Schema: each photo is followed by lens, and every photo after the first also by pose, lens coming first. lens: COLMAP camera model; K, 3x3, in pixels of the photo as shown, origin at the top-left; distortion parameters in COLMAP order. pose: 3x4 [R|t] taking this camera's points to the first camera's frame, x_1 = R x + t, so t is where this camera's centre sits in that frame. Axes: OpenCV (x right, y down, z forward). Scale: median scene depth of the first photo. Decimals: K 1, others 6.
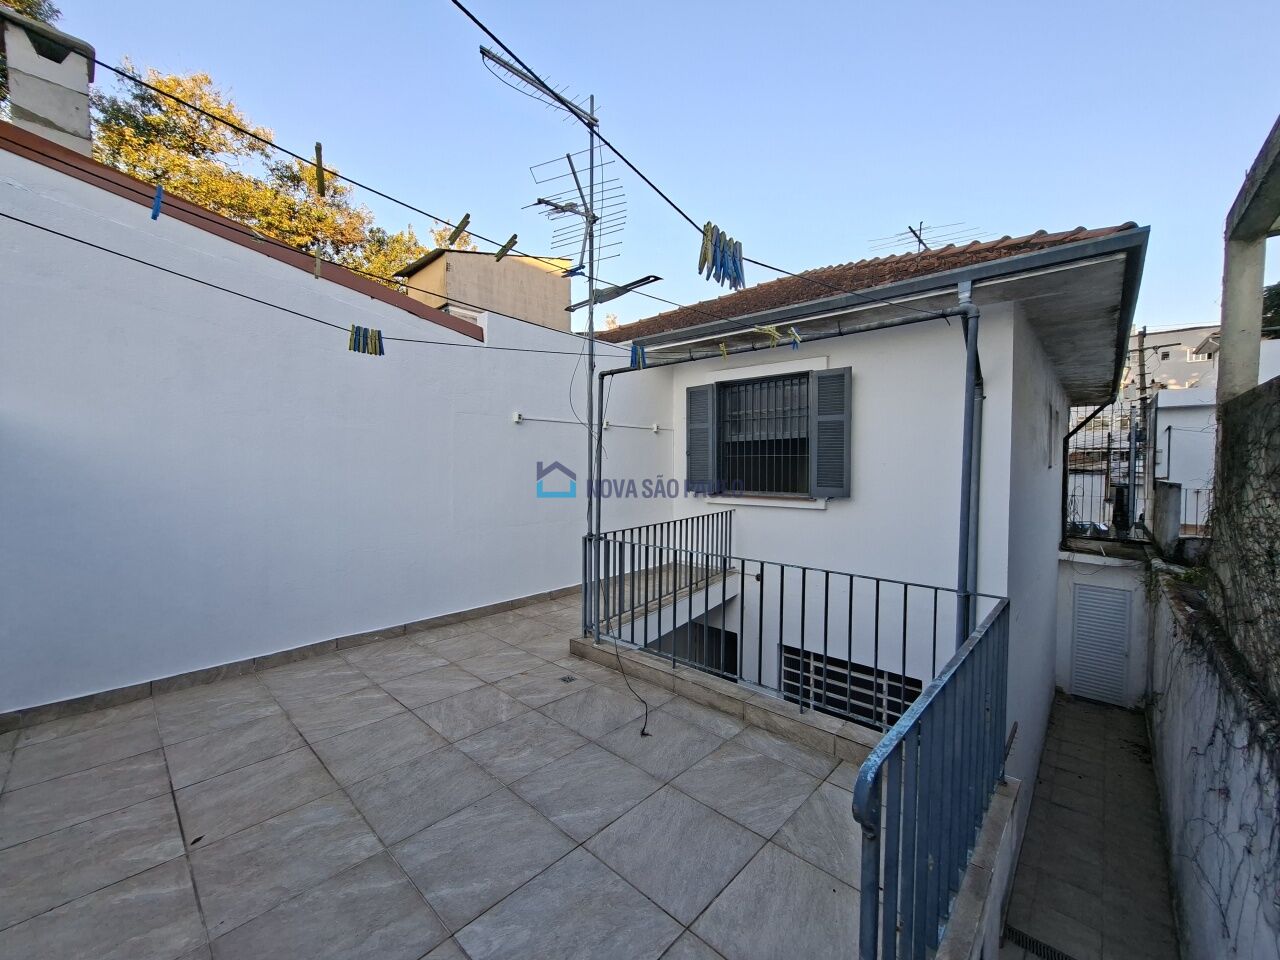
lens RADIAL K [[507.6, 0, 642.6], [0, 507.6, 482.4], [0, 0, 1]] dist [-0.005058, 0.001497]
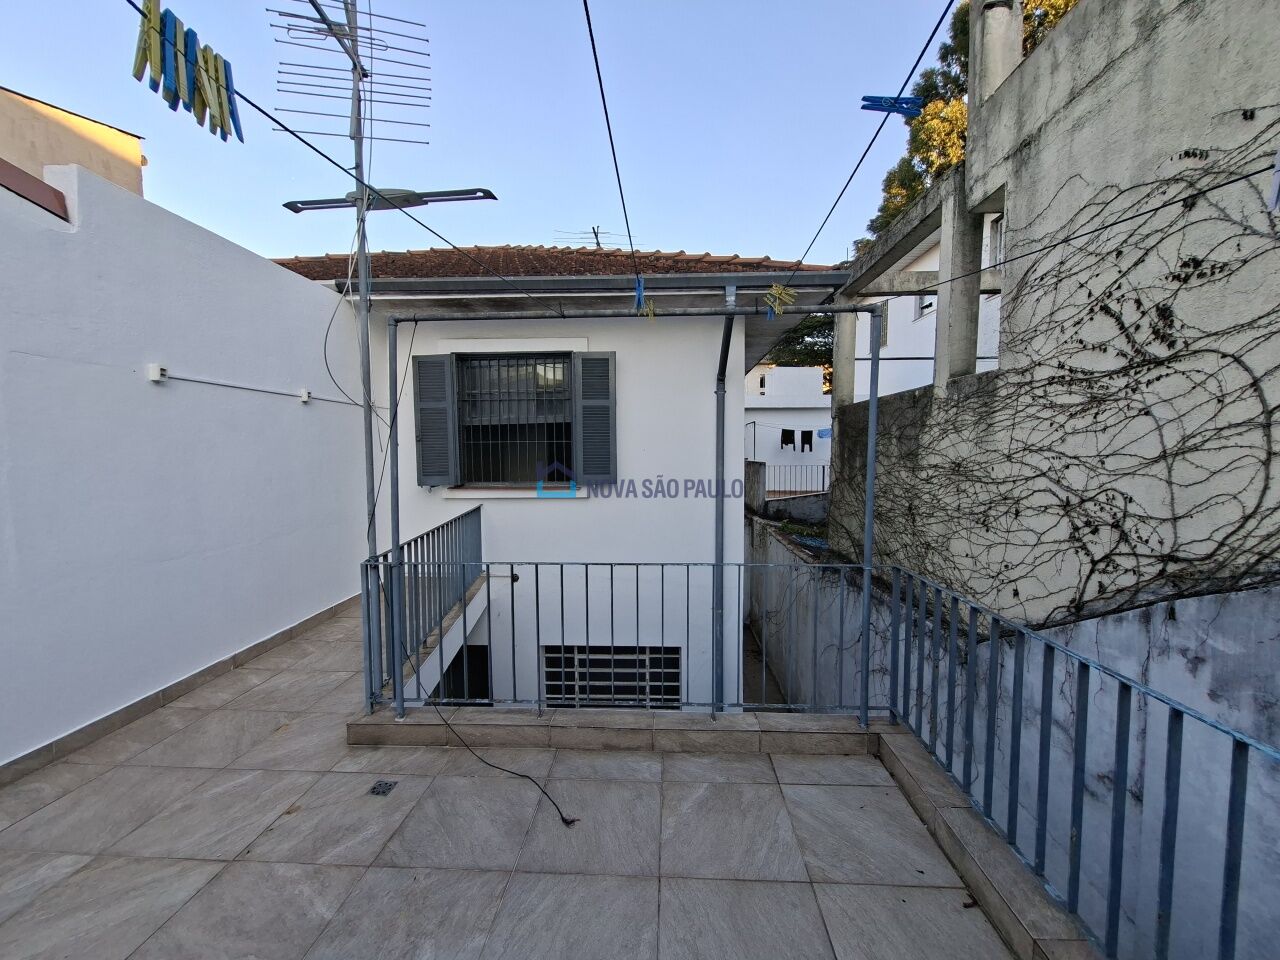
lens RADIAL K [[507.6, 0, 642.3], [0, 507.6, 483.1], [0, 0, 1]] dist [-0.005058, 0.001497]
pose [[0.767307, -0.047908, 0.639487, -0.185120], [0.030063, 0.998796, 0.038755, -0.008869], [-0.640574, -0.010512, 0.767824, 0.194023]]
